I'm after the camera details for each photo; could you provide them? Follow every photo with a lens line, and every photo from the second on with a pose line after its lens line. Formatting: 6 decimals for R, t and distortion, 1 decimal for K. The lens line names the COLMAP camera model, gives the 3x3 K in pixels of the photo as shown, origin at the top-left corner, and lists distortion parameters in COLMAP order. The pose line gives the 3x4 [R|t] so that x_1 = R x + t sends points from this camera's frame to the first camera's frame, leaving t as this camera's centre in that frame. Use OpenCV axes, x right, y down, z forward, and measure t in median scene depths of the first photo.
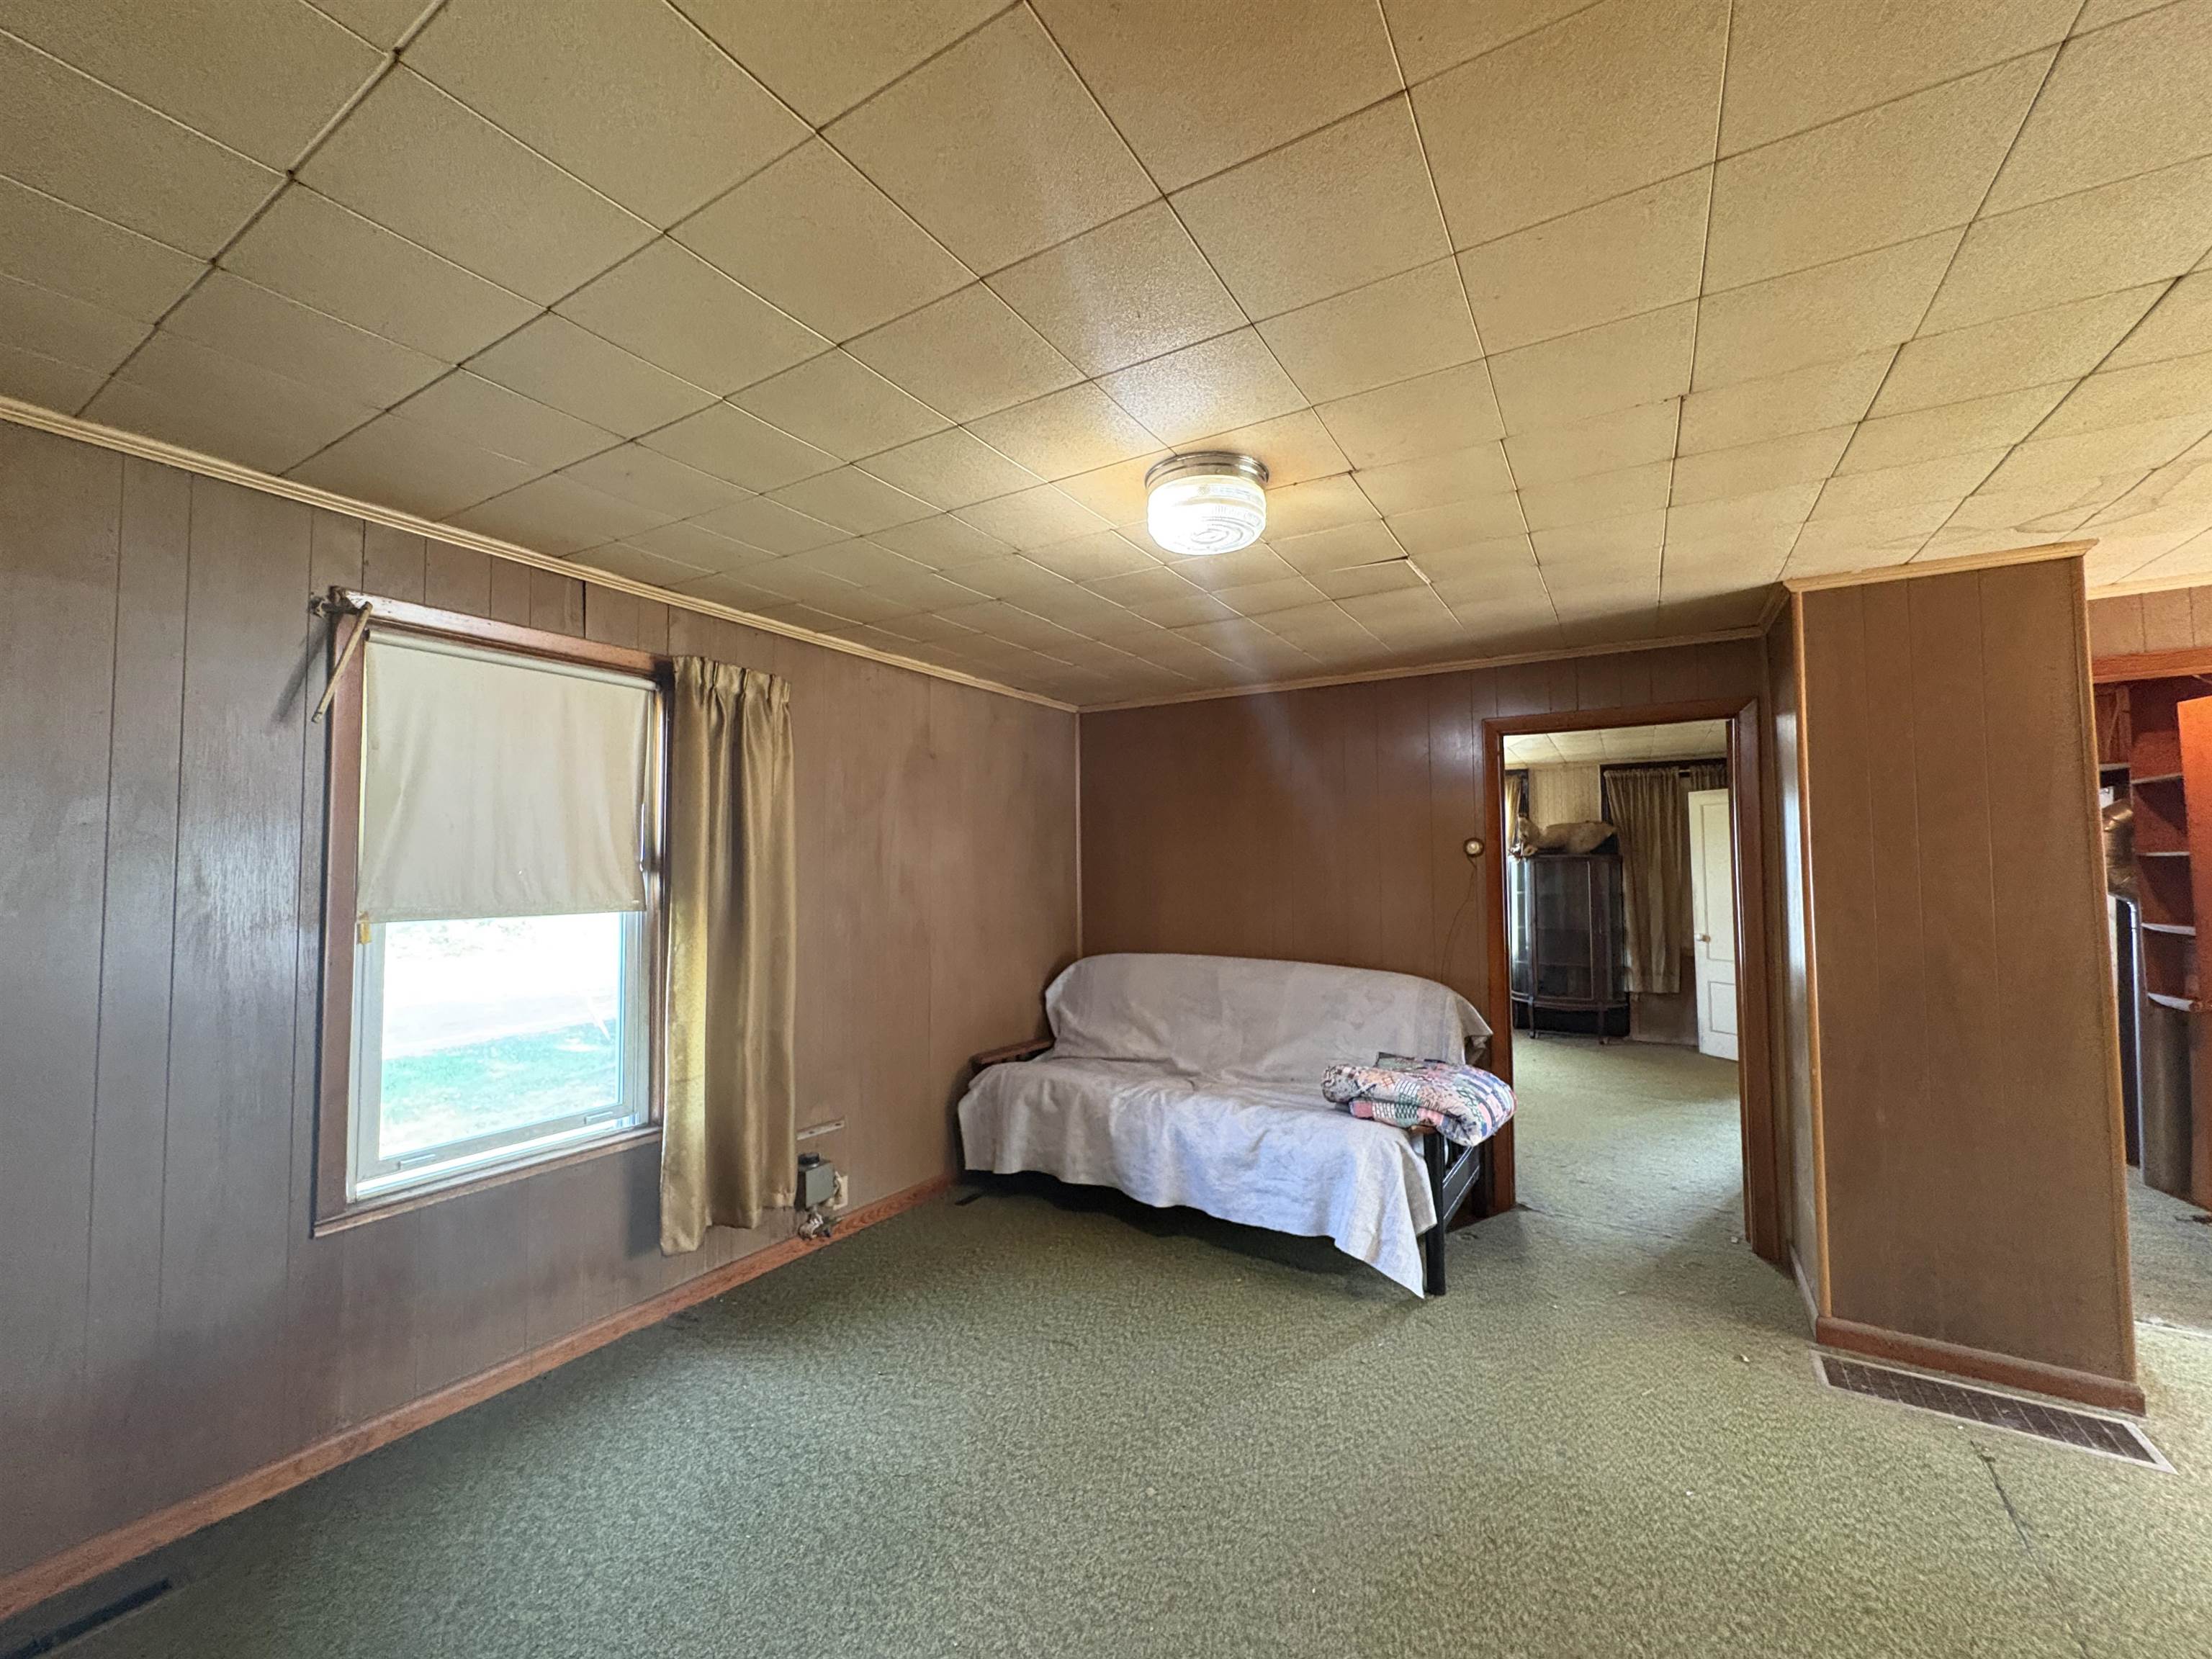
lens RADIAL K [[886.2, 0, 1100.4], [0, 886.2, 828.7], [0, 0, 1]] dist [-0.000480, -0.000121]
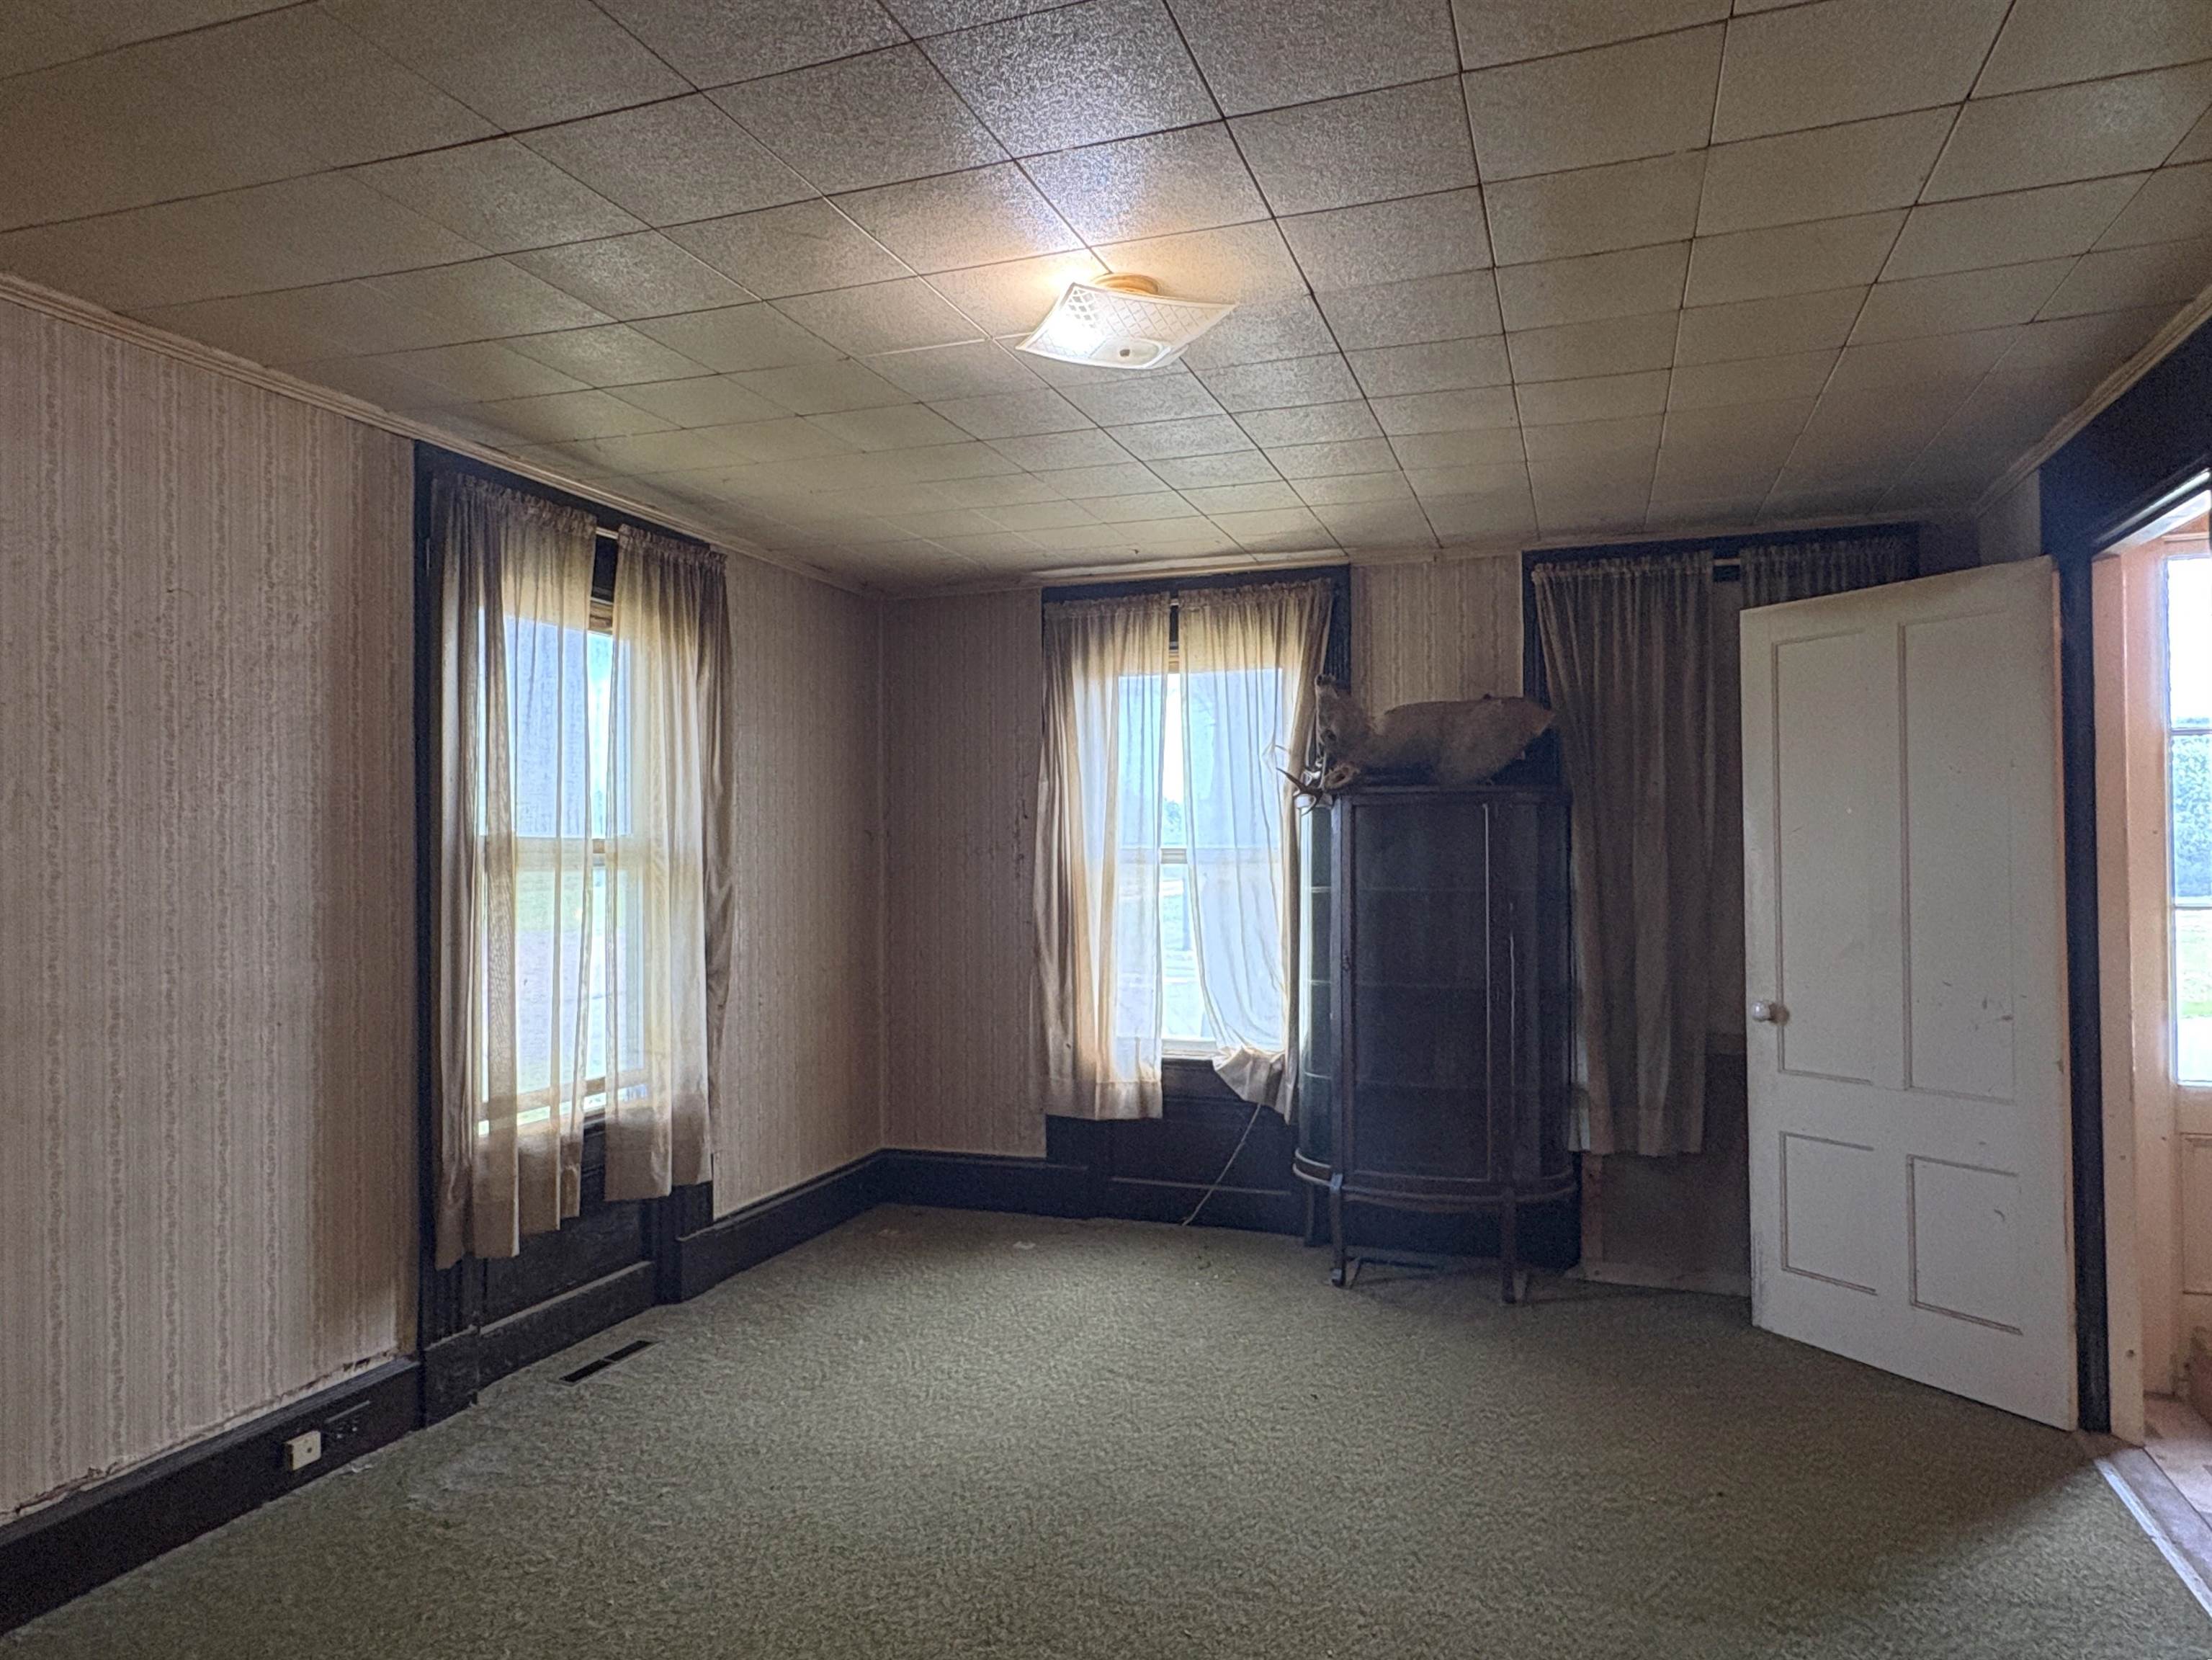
lens RADIAL K [[1371.7, 0, 1110.8], [0, 1371.7, 833.5], [0, 0, 1]] dist [0.003904, -0.000332]
pose [[0.980908, 0.000969, 0.194468, 0.288310], [-0.007272, 0.999471, 0.031696, 0.032689], [-0.194334, -0.032505, 0.980397, 0.473423]]
